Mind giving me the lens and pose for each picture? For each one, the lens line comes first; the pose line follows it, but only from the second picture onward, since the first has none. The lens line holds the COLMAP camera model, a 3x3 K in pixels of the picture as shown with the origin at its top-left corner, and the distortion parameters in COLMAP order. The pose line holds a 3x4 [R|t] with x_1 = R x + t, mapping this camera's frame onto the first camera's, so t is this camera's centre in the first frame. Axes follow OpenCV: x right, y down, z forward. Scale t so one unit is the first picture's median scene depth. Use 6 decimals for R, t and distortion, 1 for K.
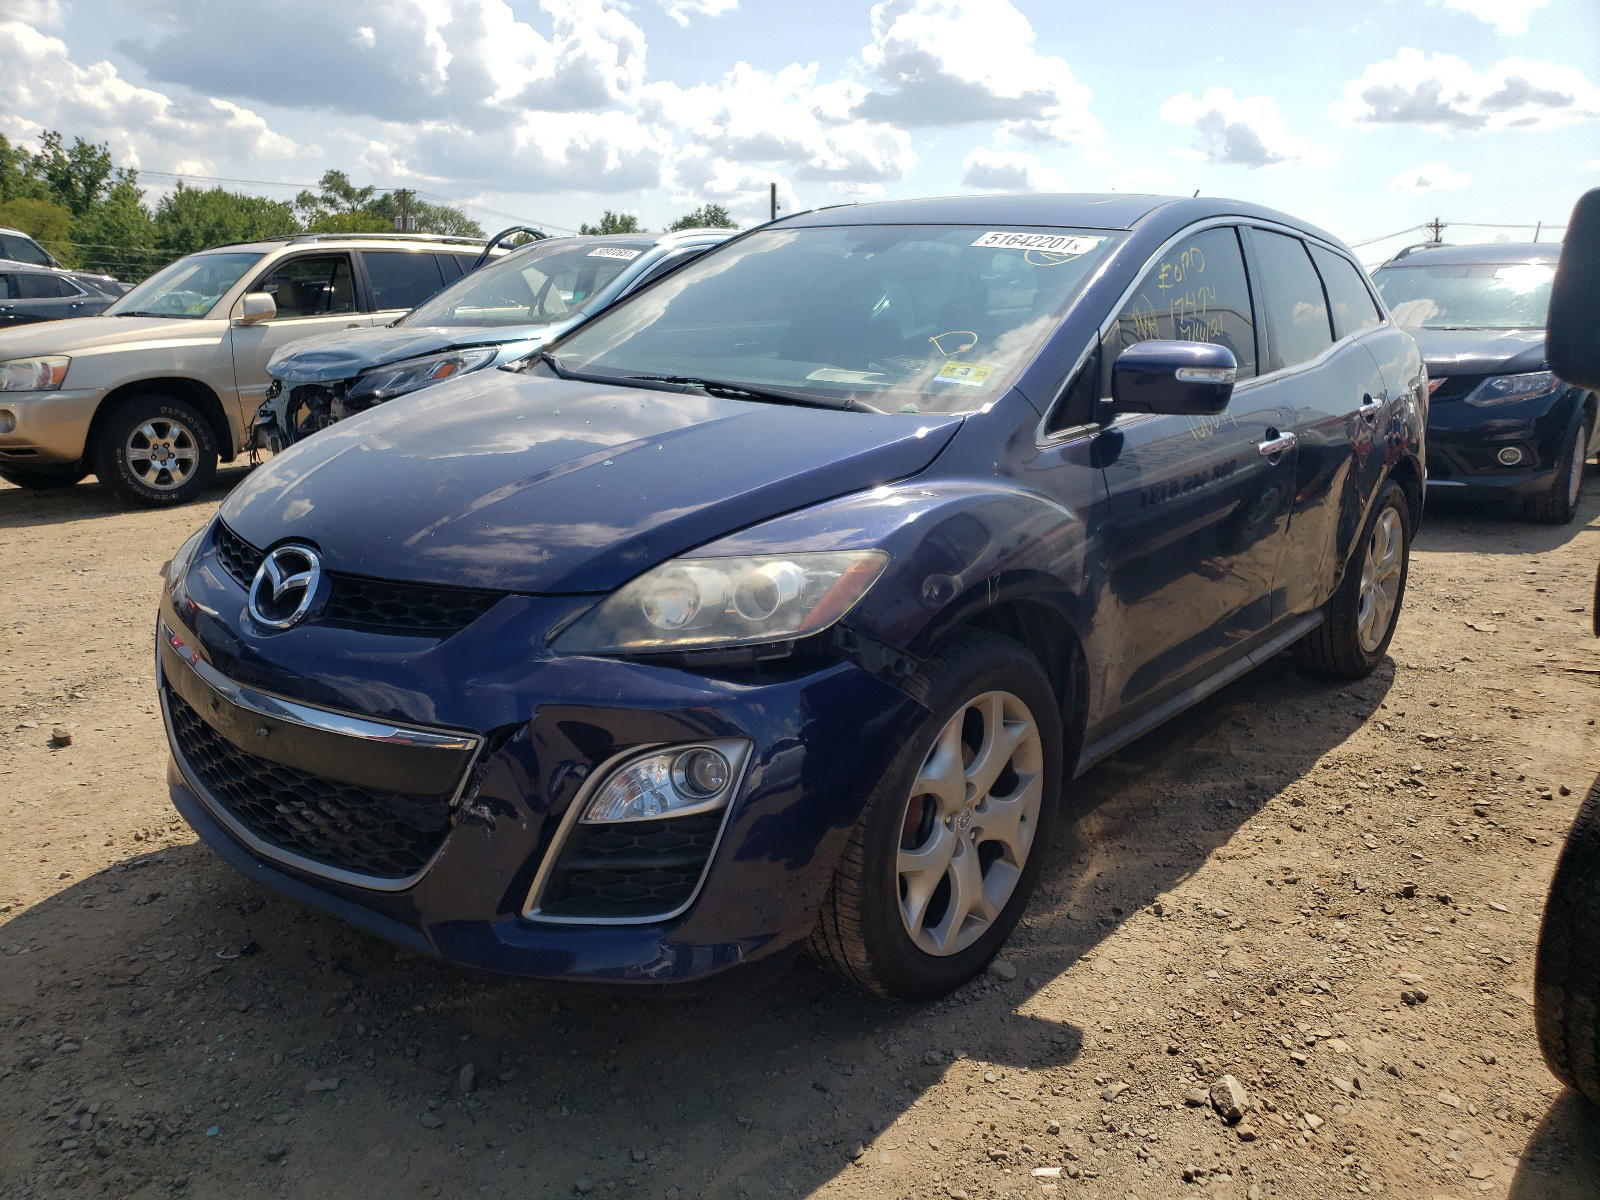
lens RADIAL K [[1191.1, 0, 800.0], [0, 1191.1, 600.0], [0, 0, 1]] dist [-0.023860, 0.028434]
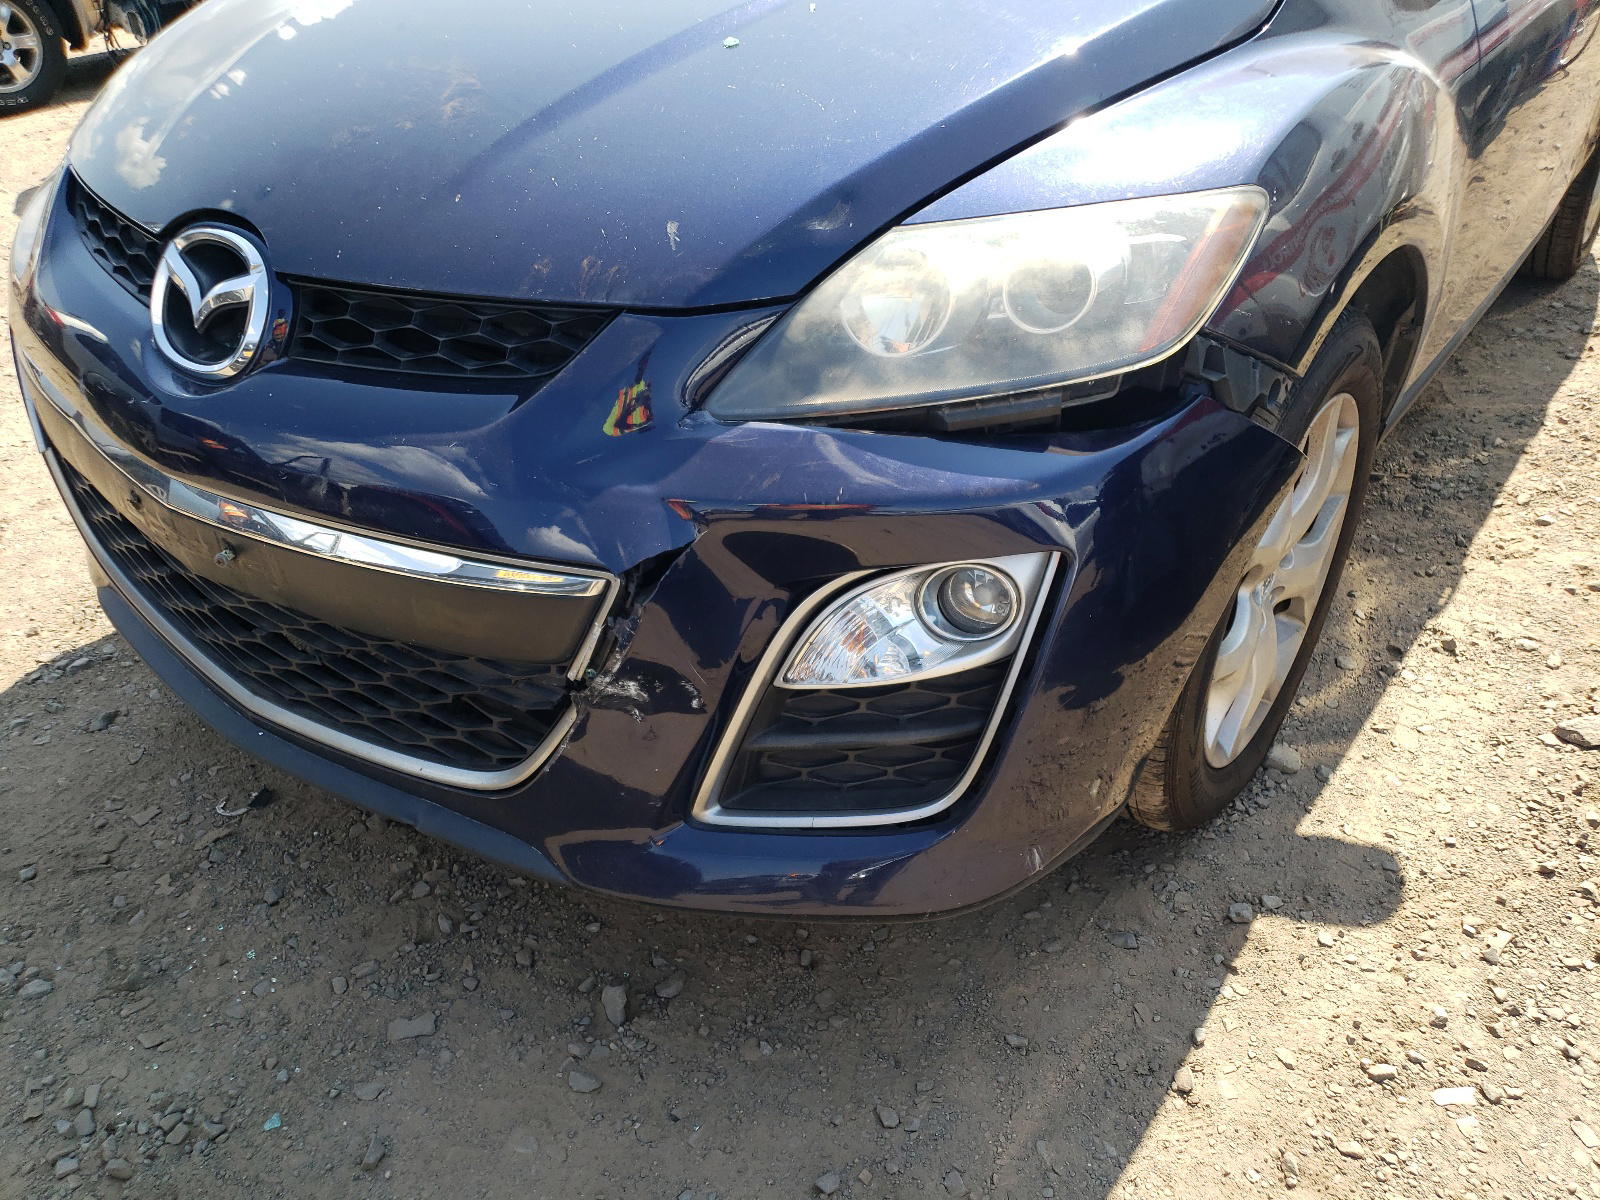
lens RADIAL K [[1213.1, 0, 800.0], [0, 1213.1, 600.0], [0, 0, 1]] dist [0.008918, 0.004214]
pose [[0.997886, -0.061360, 0.021421, -0.169283], [0.050999, 0.943593, 0.327158, -0.056984], [-0.040288, -0.325374, 0.944727, 0.382049]]
